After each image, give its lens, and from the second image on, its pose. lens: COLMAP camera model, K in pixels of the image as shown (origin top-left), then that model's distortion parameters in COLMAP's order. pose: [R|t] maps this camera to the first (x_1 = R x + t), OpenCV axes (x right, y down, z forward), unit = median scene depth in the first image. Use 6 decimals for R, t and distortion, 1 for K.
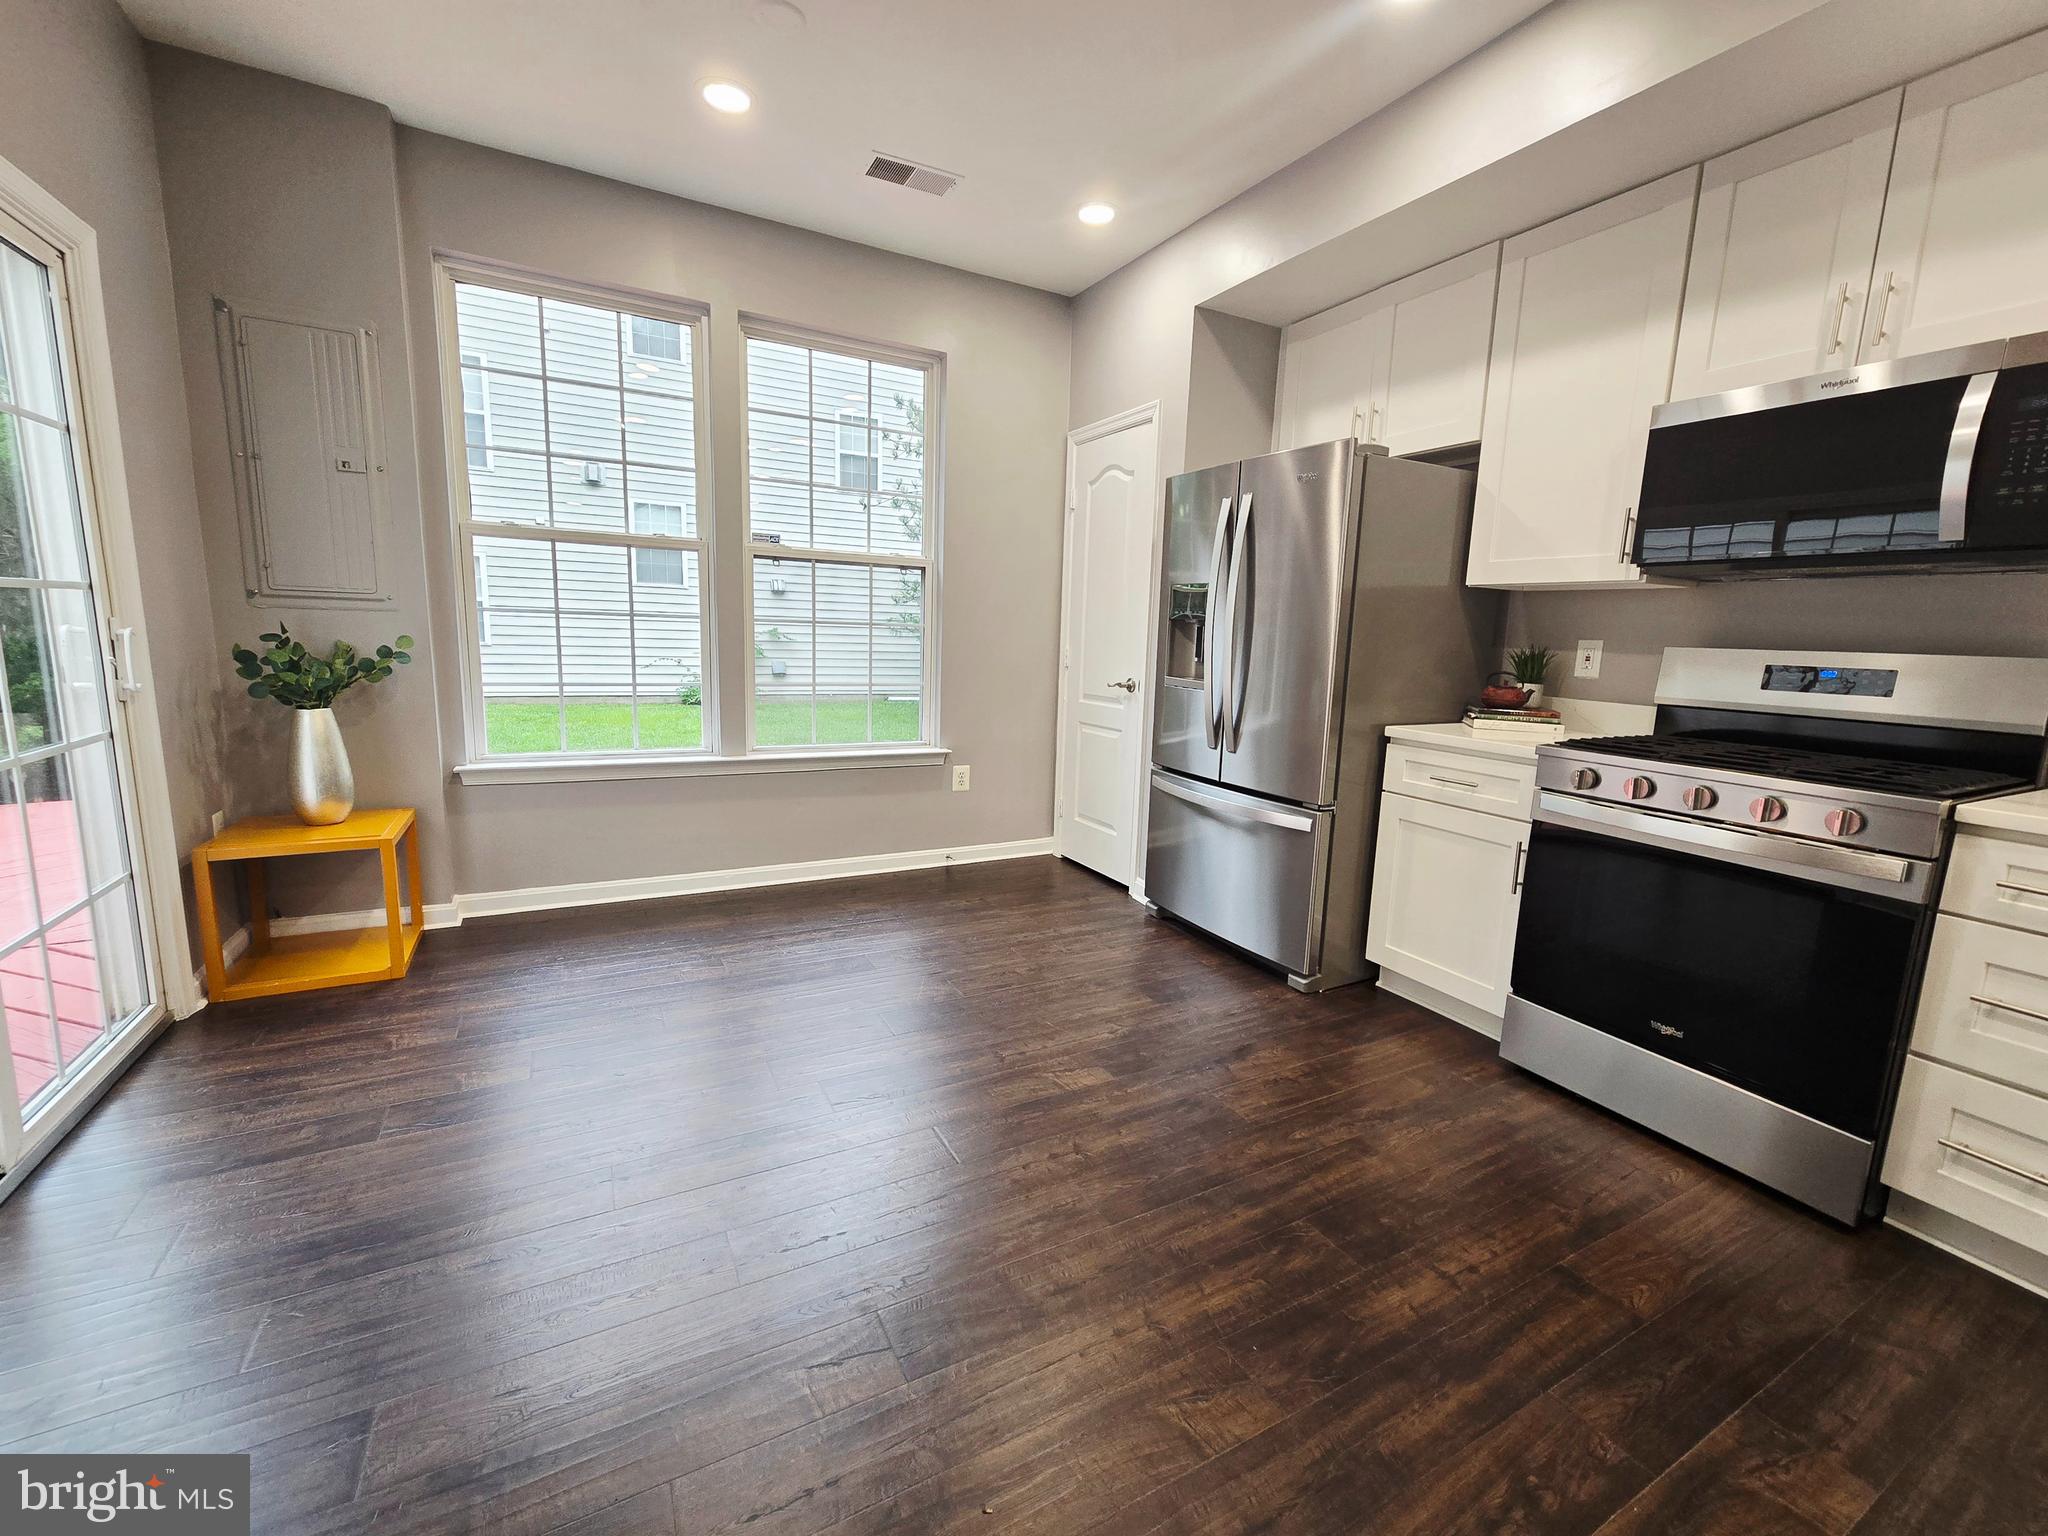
lens RADIAL K [[840.4, 0, 1030.9], [0, 840.4, 762.1], [0, 0, 1]] dist [0.001184, 0.001079]
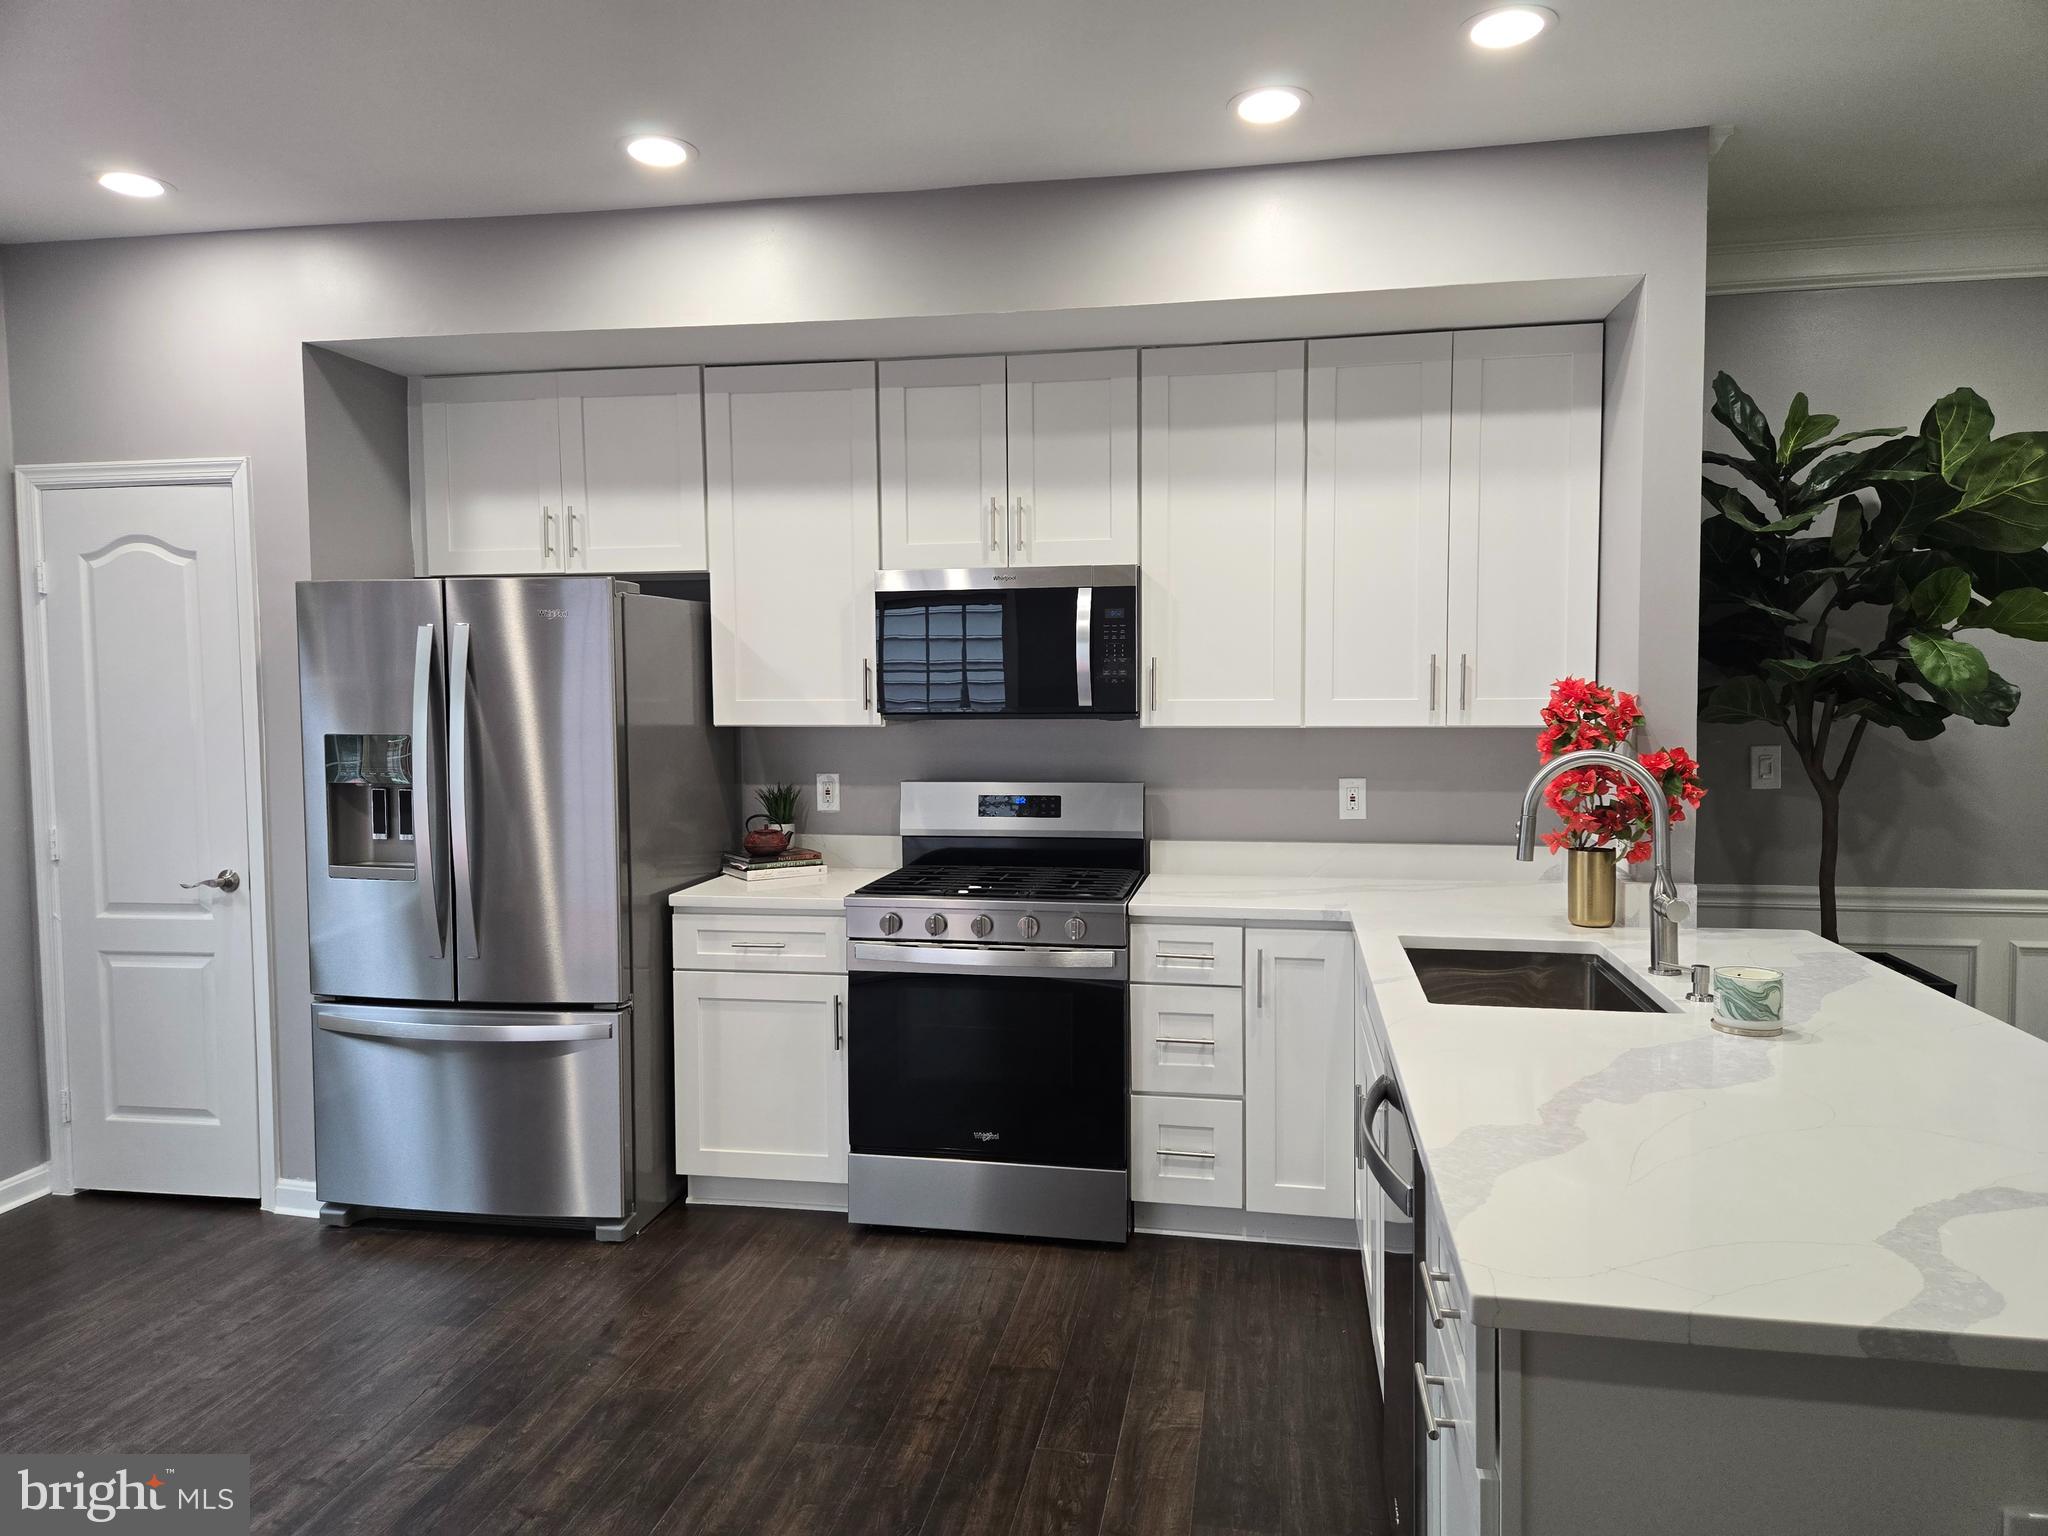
lens RADIAL K [[1358.8, 0, 1034.1], [0, 1358.8, 757.9], [0, 0, 1]] dist [0.069571, -0.064197]
pose [[0.625141, -0.081240, 0.776273, -0.407712], [0.151753, 0.988240, -0.018786, -0.096021], [-0.765617, 0.129546, 0.630117, -0.181788]]
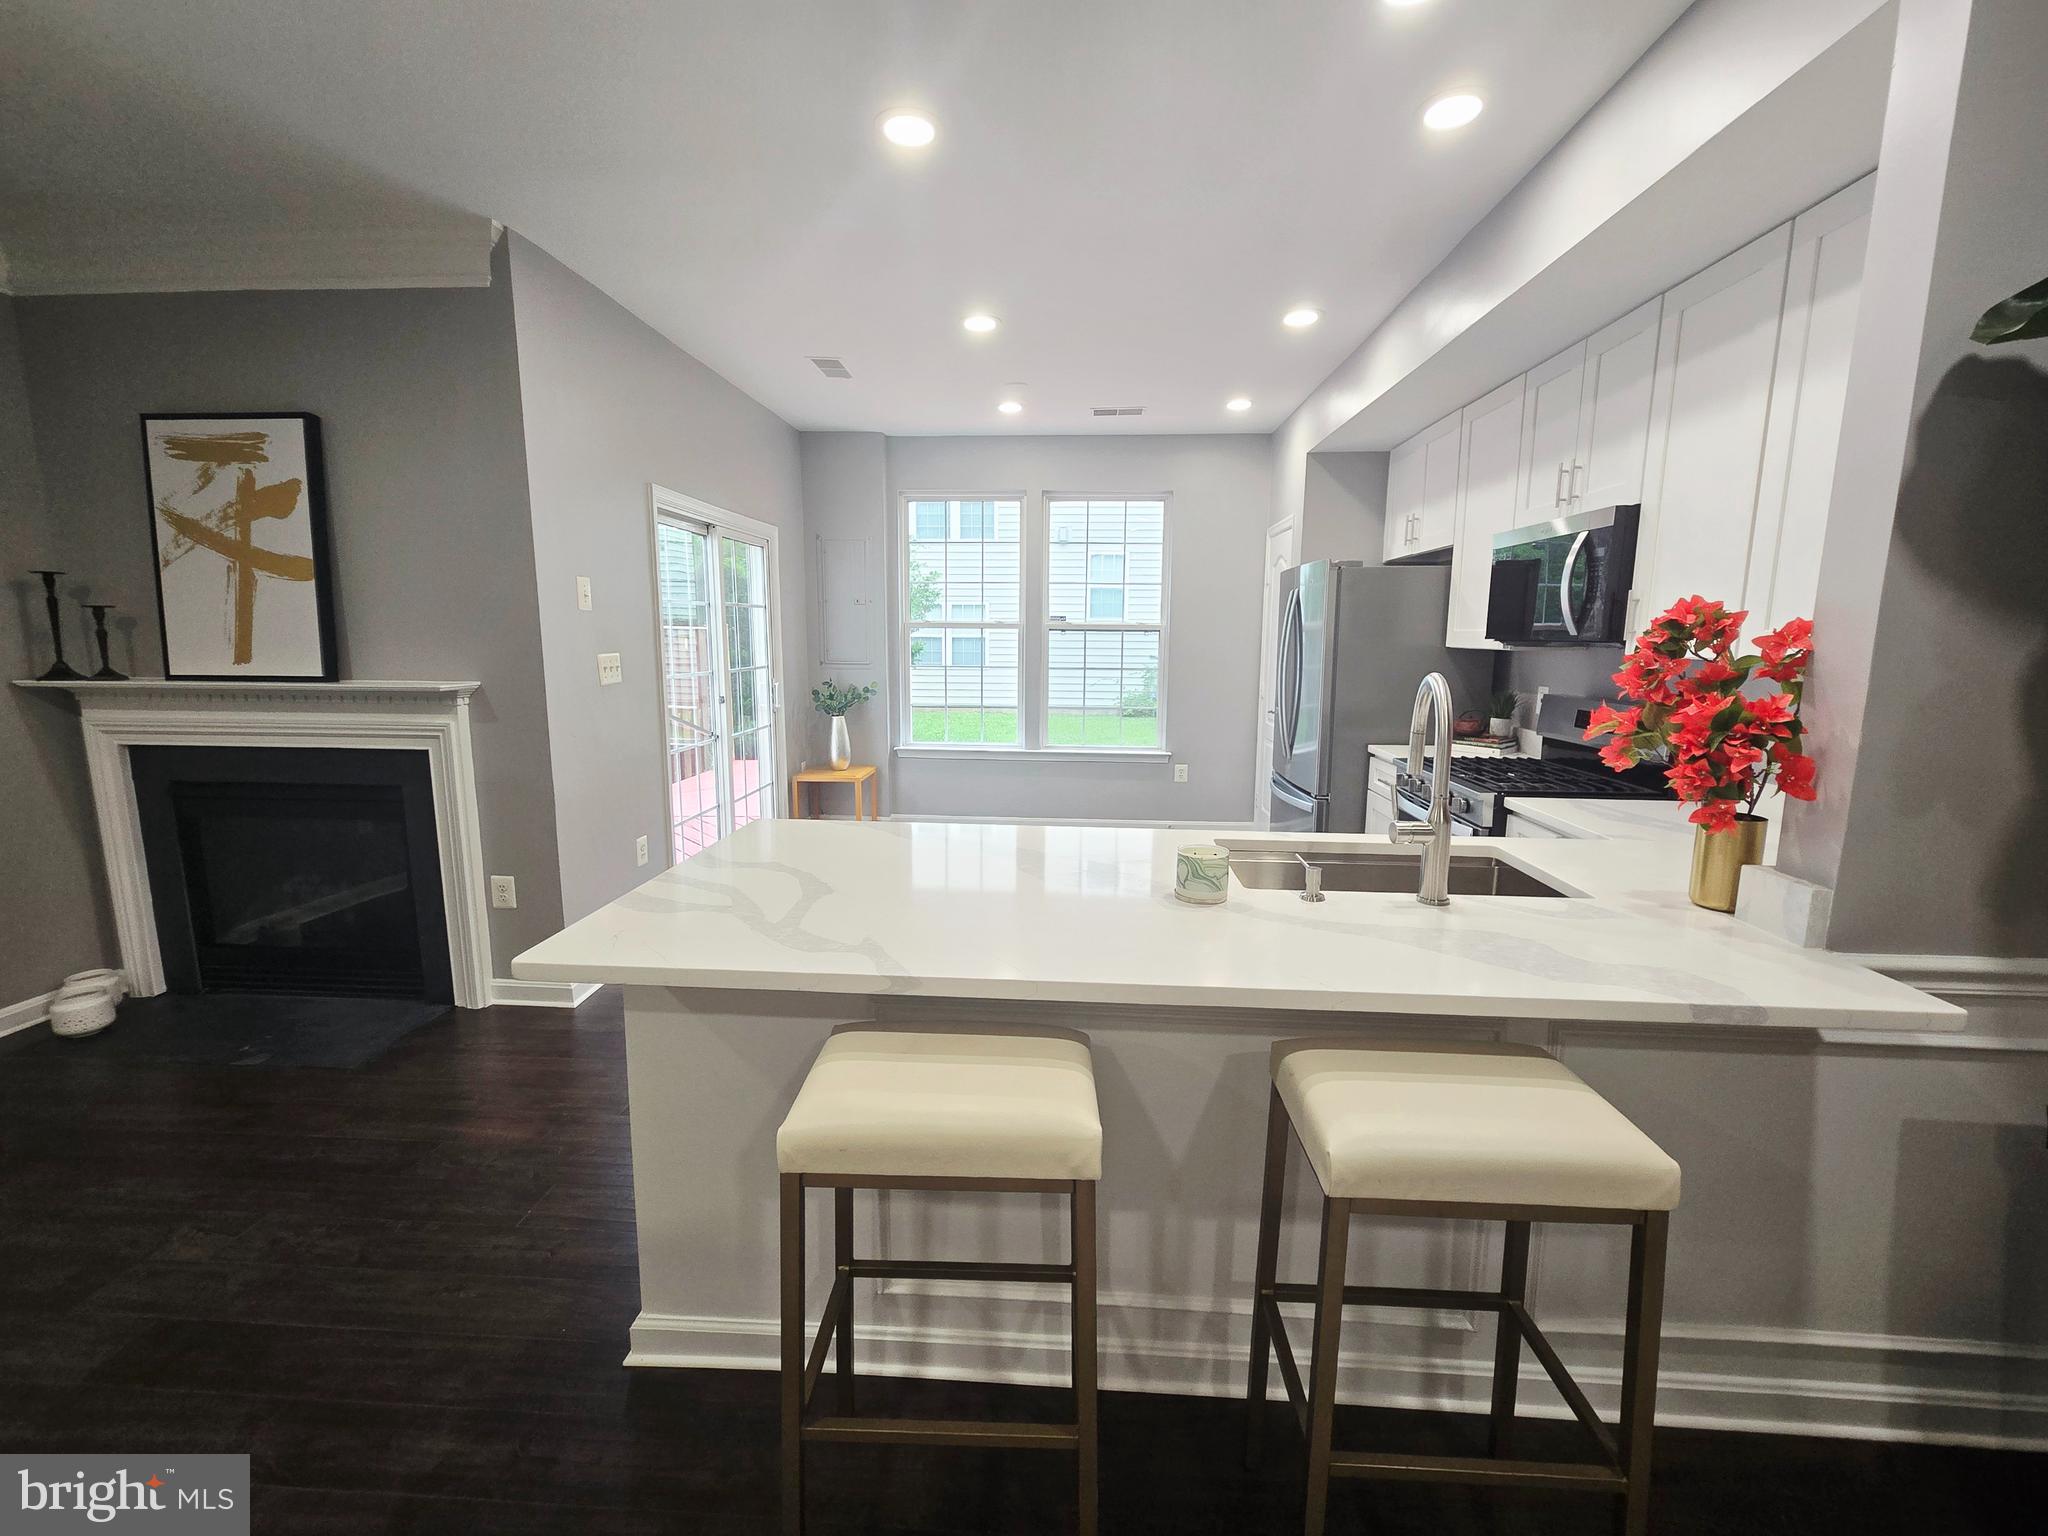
lens RADIAL K [[840.4, 0, 1030.9], [0, 840.4, 762.1], [0, 0, 1]] dist [0.001184, 0.001079]
pose [[0.847626, 0.051801, -0.528059, 0.681493], [-0.060467, 0.998170, 0.000857, 0.021237], [0.527137, 0.031204, 0.849207, -0.542959]]
